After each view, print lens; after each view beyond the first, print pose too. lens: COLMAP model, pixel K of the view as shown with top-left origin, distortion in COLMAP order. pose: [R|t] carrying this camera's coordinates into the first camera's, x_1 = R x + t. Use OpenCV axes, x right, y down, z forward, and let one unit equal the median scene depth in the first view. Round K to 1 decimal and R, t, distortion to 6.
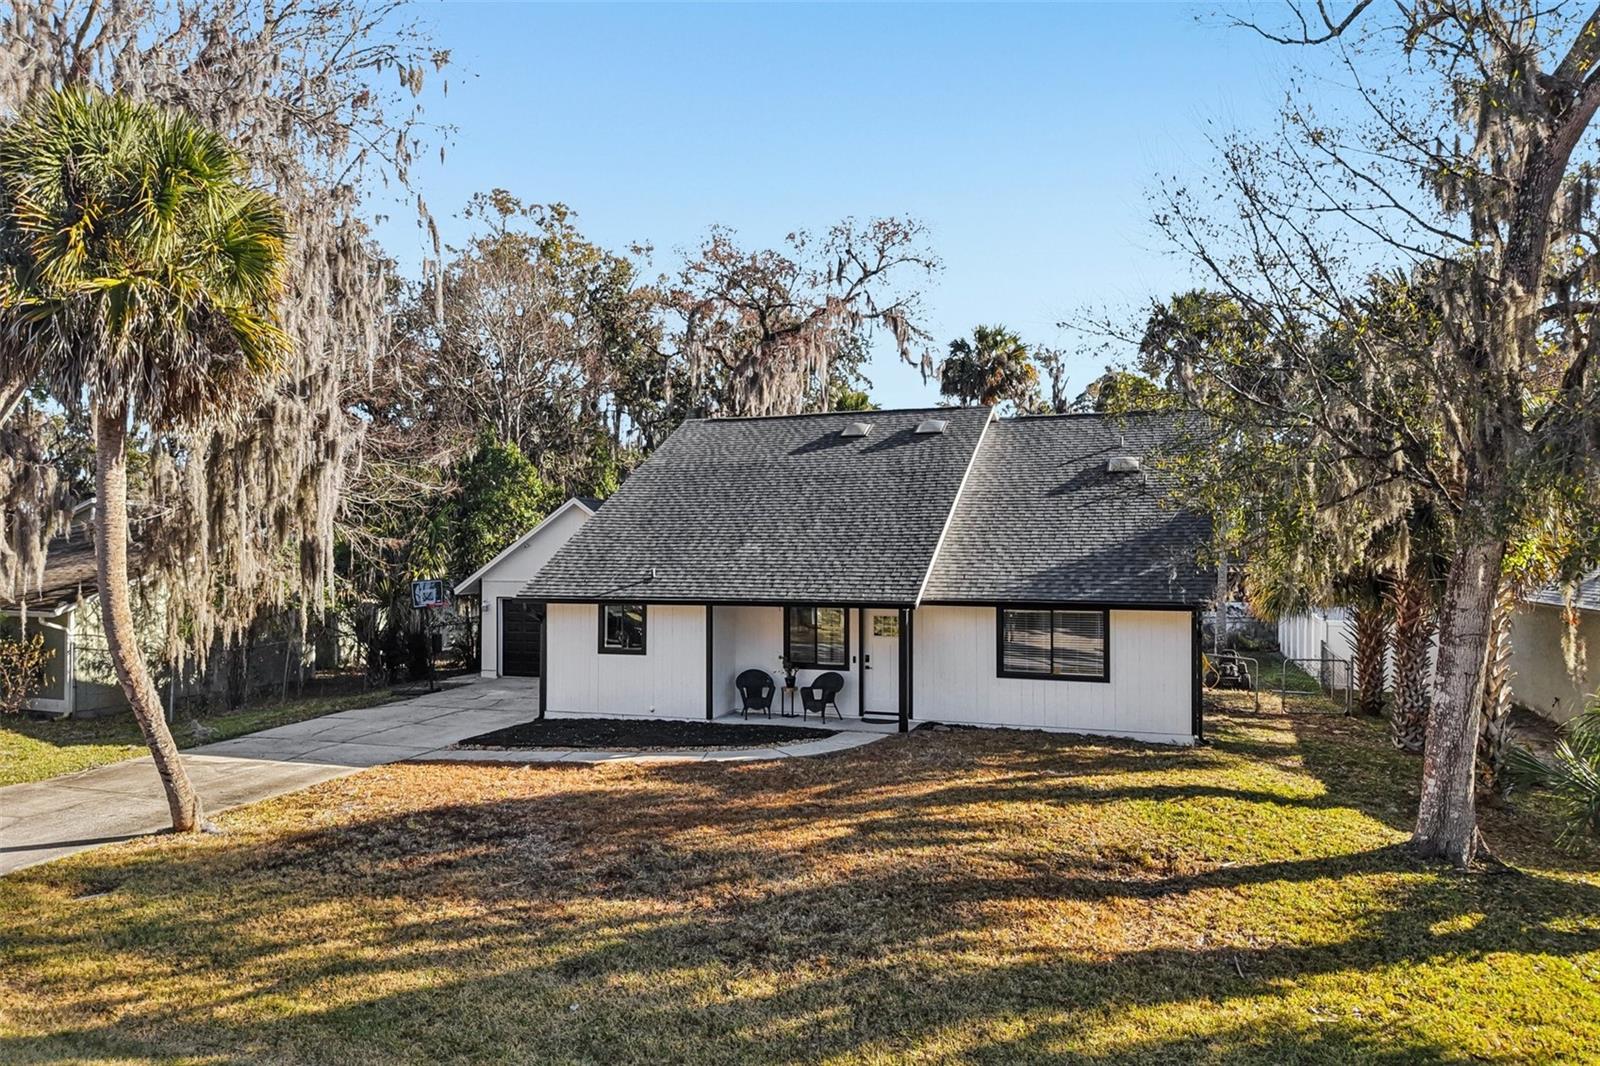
lens RADIAL K [[1066.3, 0, 791.7], [0, 1066.3, 561.5], [0, 0, 1]] dist [0.029280, -0.048549]
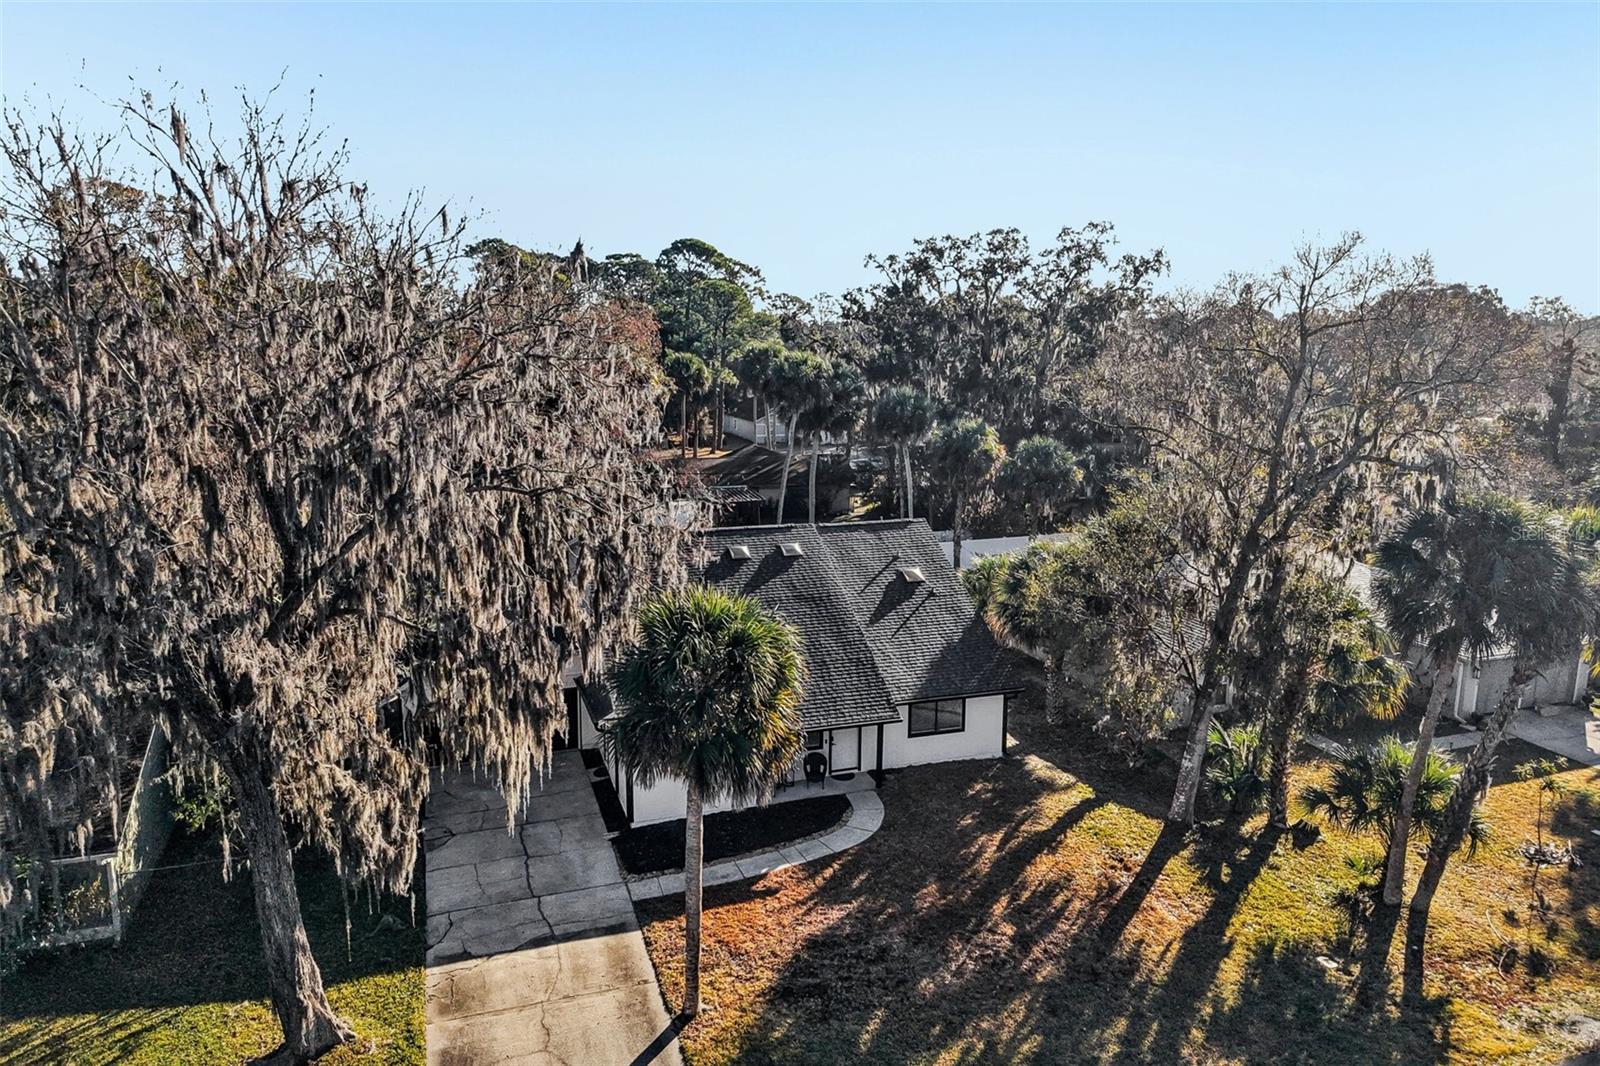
lens RADIAL K [[1041.6, 0, 800.0], [0, 1041.6, 533.0], [0, 0, 1]] dist [0.005013, 0.001631]
pose [[0.774389, -0.107928, 0.623437, -0.890532], [-0.004832, 0.984306, 0.176403, -0.478309], [-0.632691, -0.139617, 0.761714, -0.101420]]
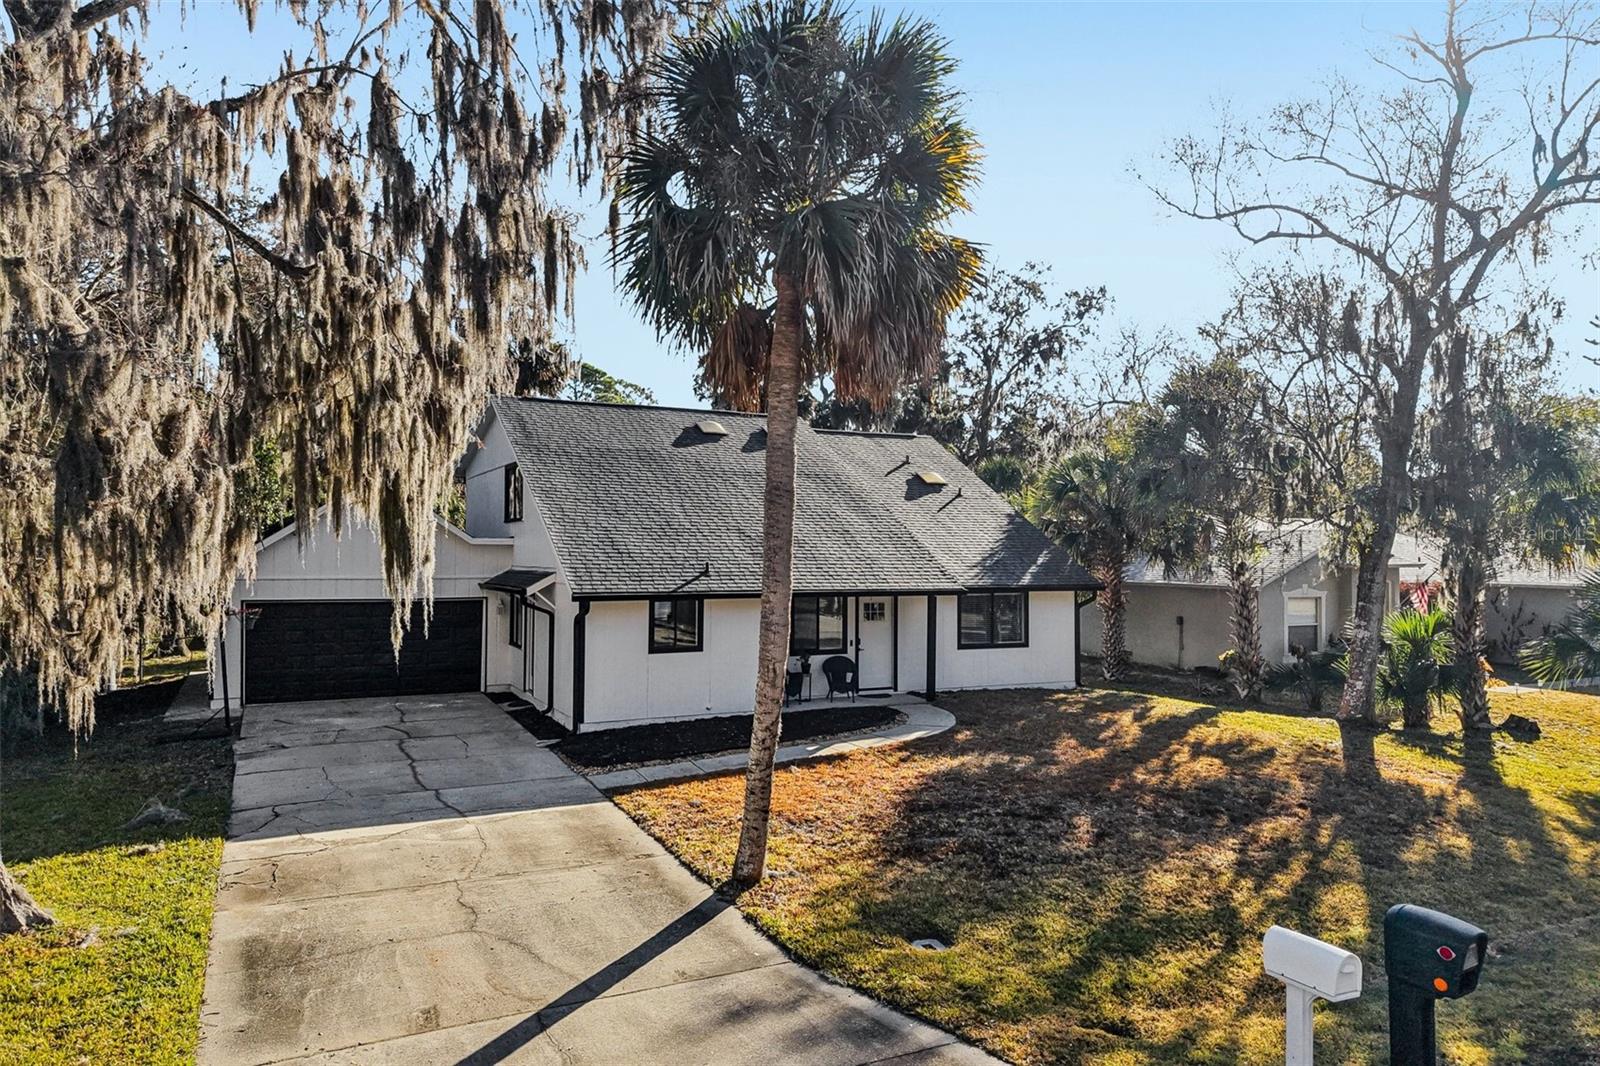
lens RADIAL K [[1053.5, 0, 797.9], [0, 1053.5, 524.0], [0, 0, 1]] dist [0.008448, -0.006258]
pose [[0.691593, 0.021731, 0.721961, -0.767042], [-0.002661, 0.999617, -0.027540, -0.001496], [-0.722283, 0.017125, 0.691386, 0.281216]]
